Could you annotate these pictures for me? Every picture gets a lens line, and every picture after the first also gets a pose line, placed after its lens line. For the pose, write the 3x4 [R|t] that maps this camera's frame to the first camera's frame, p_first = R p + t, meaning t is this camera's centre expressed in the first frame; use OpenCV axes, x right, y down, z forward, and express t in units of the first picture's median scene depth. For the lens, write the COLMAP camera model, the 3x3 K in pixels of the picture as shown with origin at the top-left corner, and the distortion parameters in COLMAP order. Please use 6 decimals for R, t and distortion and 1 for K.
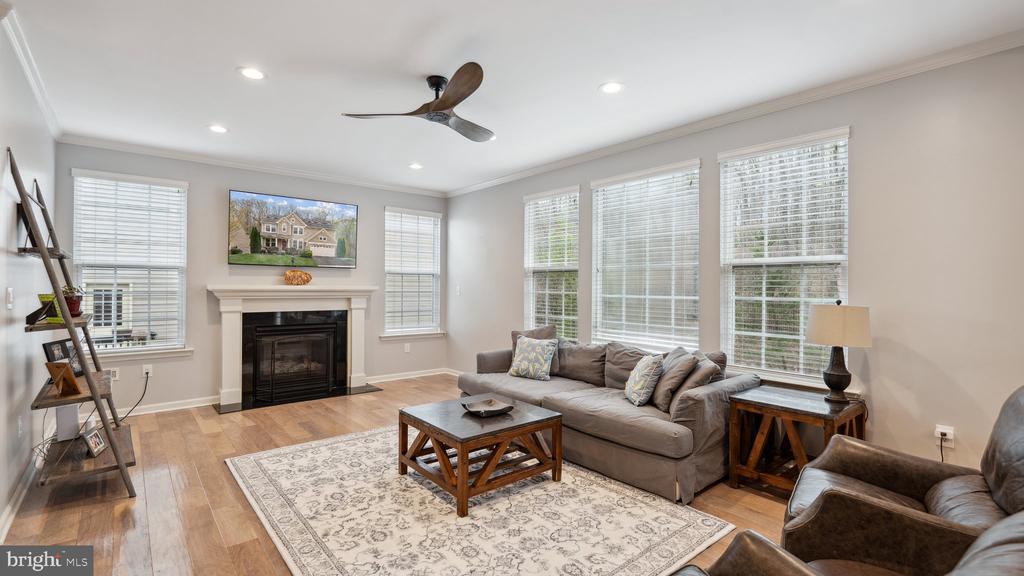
lens RADIAL K [[459.4, 0, 512.7], [0, 459.4, 291.8], [0, 0, 1]] dist [-0.022649, -0.000455]
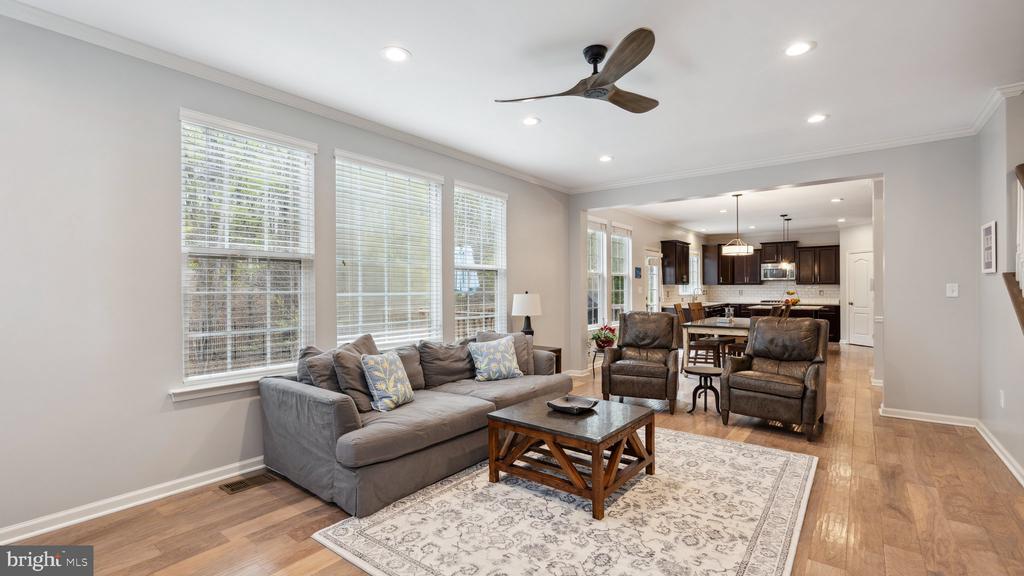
lens RADIAL K [[459.4, 0, 511.6], [0, 459.4, 284.2], [0, 0, 1]] dist [-0.022649, -0.000455]
pose [[-0.209822, 0.006091, 0.977721, -1.108000], [0.015032, 0.999883, -0.003003, -0.003967], [-0.977624, 0.014067, -0.209889, 1.477593]]
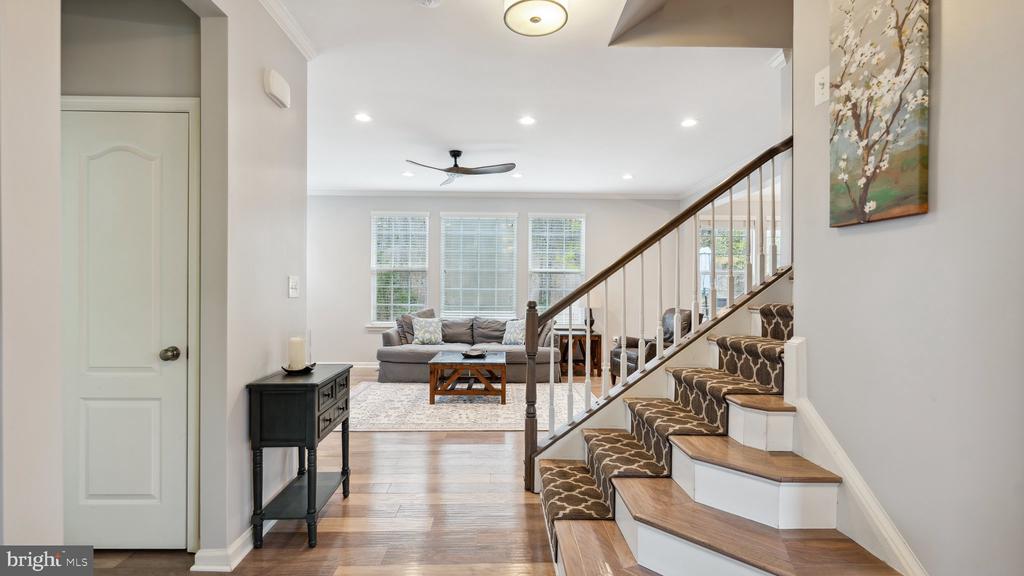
lens RADIAL K [[459.4, 0, 507.8], [0, 459.4, 287.6], [0, 0, 1]] dist [-0.022649, -0.000455]
pose [[0.638646, 0.002515, 0.769496, -1.175223], [0.007882, 0.999921, -0.009810, 0.029024], [-0.769460, 0.012330, 0.638576, -0.154327]]
